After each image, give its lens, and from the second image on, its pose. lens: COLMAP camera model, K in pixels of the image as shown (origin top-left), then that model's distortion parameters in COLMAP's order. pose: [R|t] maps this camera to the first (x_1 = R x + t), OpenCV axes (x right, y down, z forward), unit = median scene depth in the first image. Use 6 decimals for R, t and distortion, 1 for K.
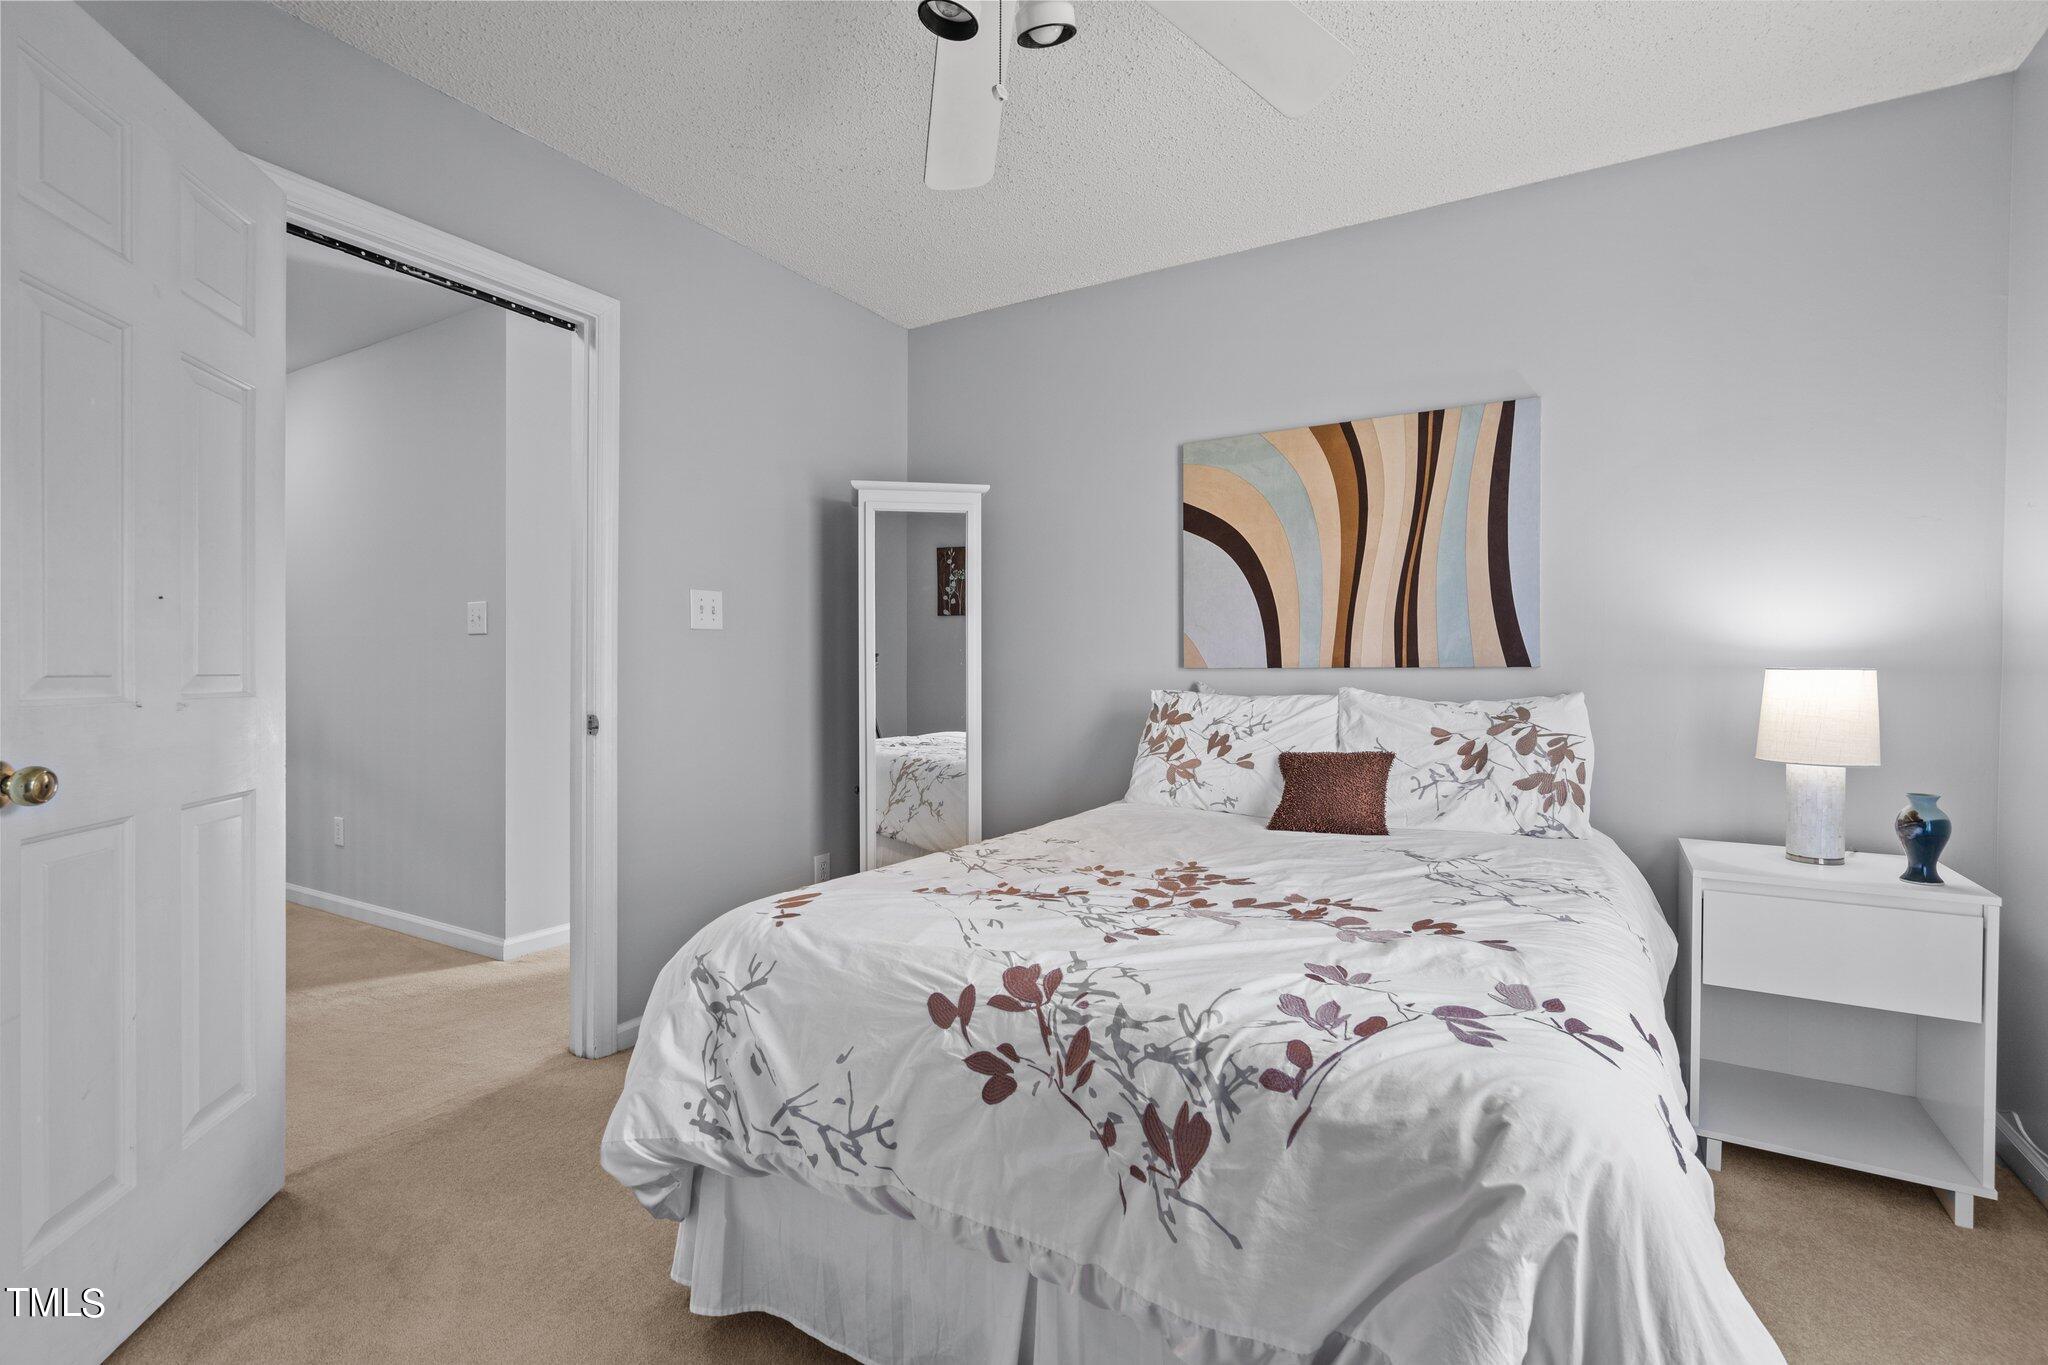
lens RADIAL K [[931.7, 0, 1019.6], [0, 931.7, 680.3], [0, 0, 1]] dist [-0.006209, 0.003346]
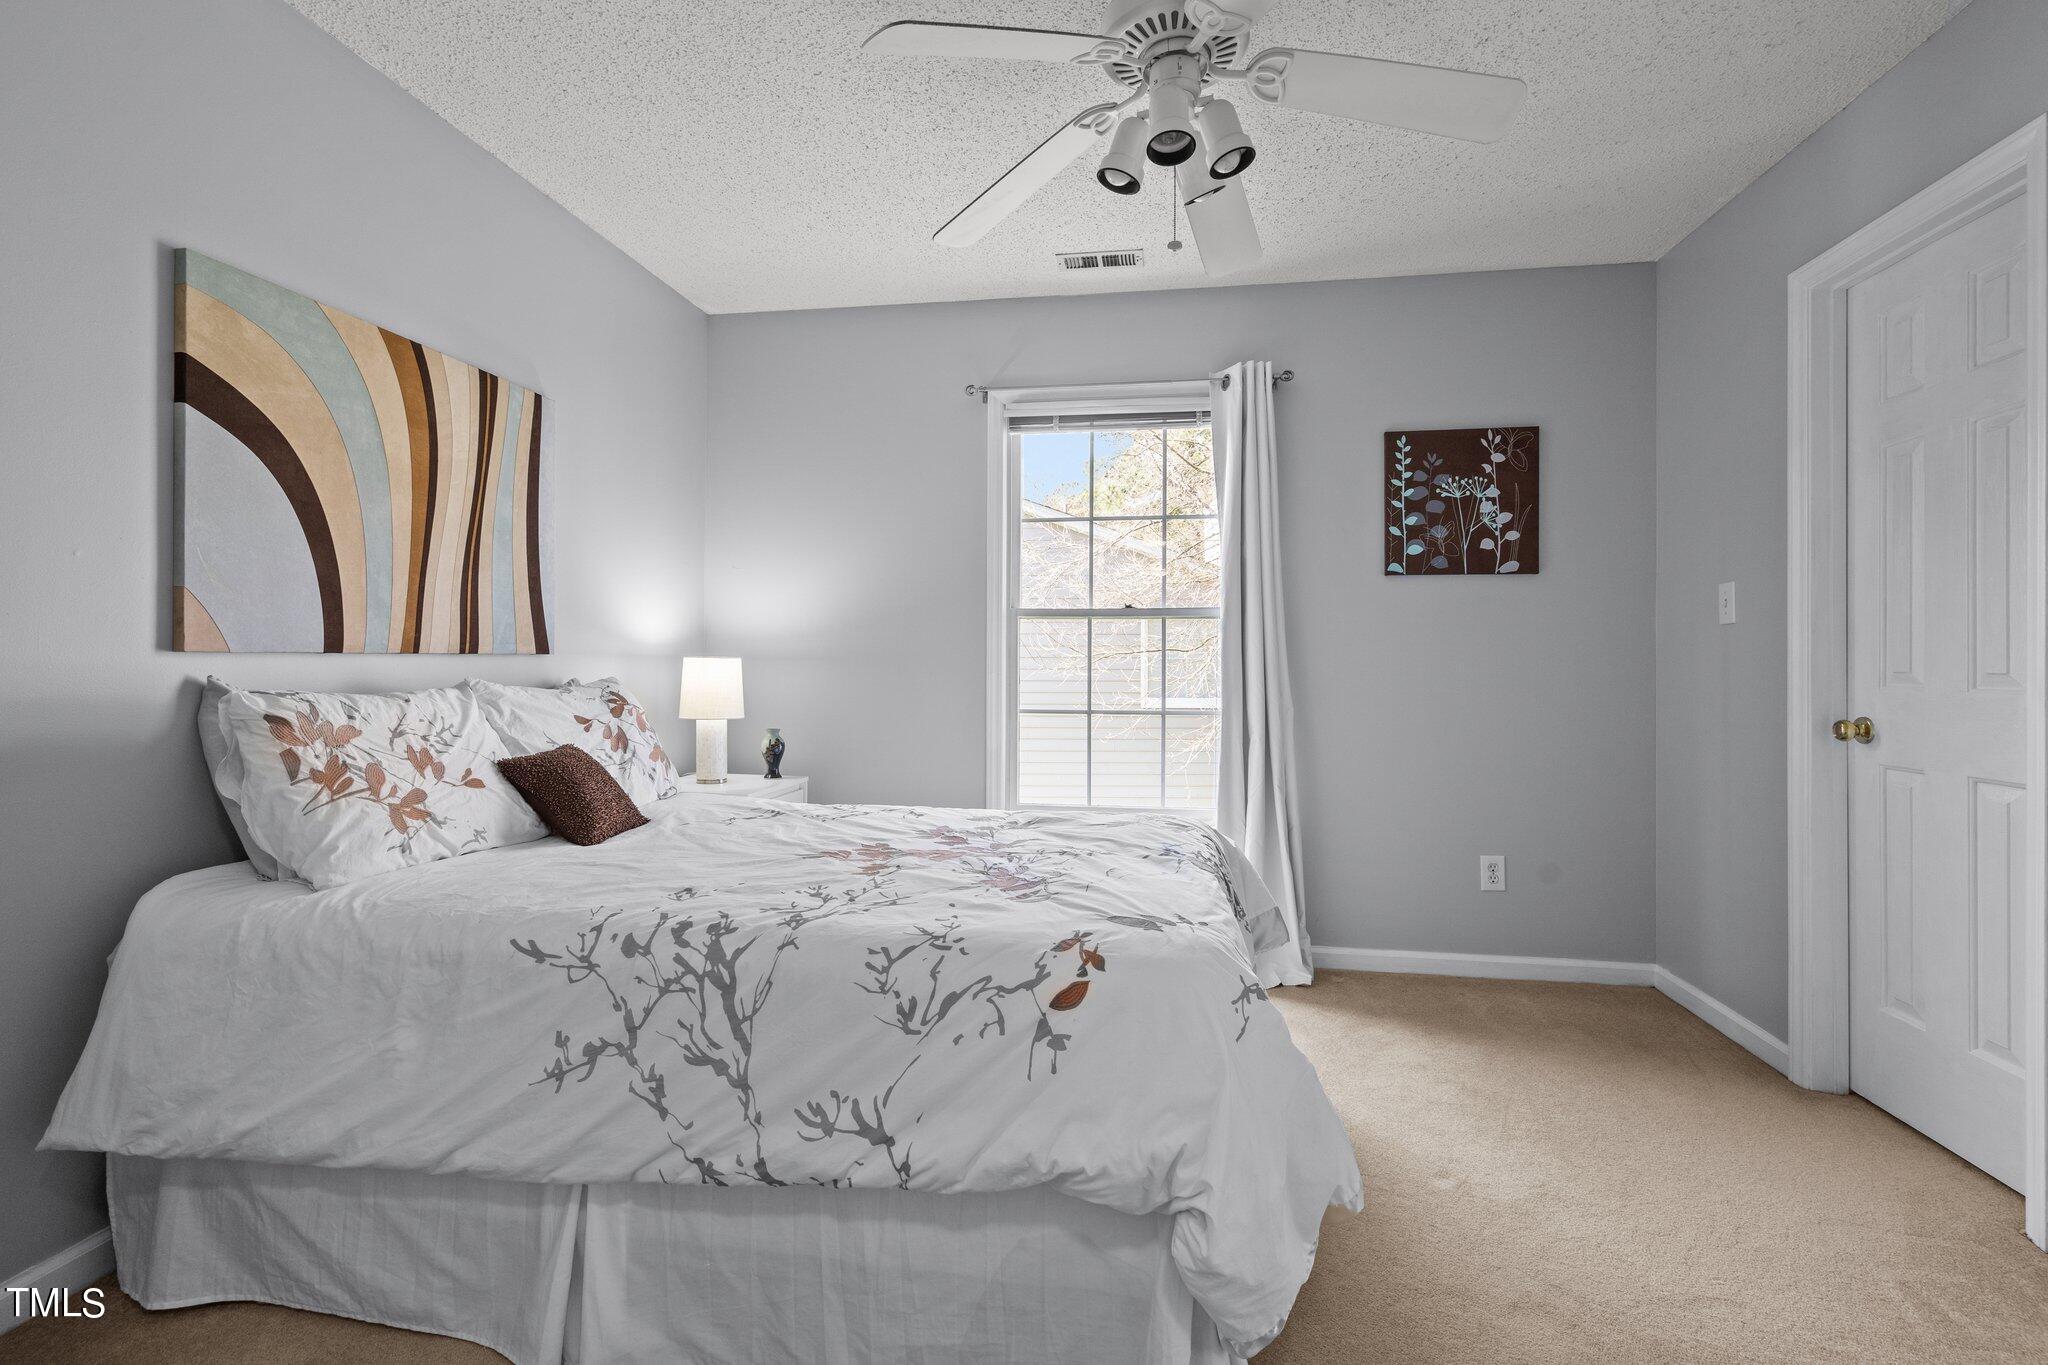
lens RADIAL K [[931.7, 0, 1021.3], [0, 931.7, 672.6], [0, 0, 1]] dist [-0.006209, 0.003346]
pose [[-0.347185, -0.008910, 0.937754, -0.582922], [0.011989, 0.999831, 0.013939, -0.002751], [-0.937720, 0.016082, -0.347020, 0.824522]]
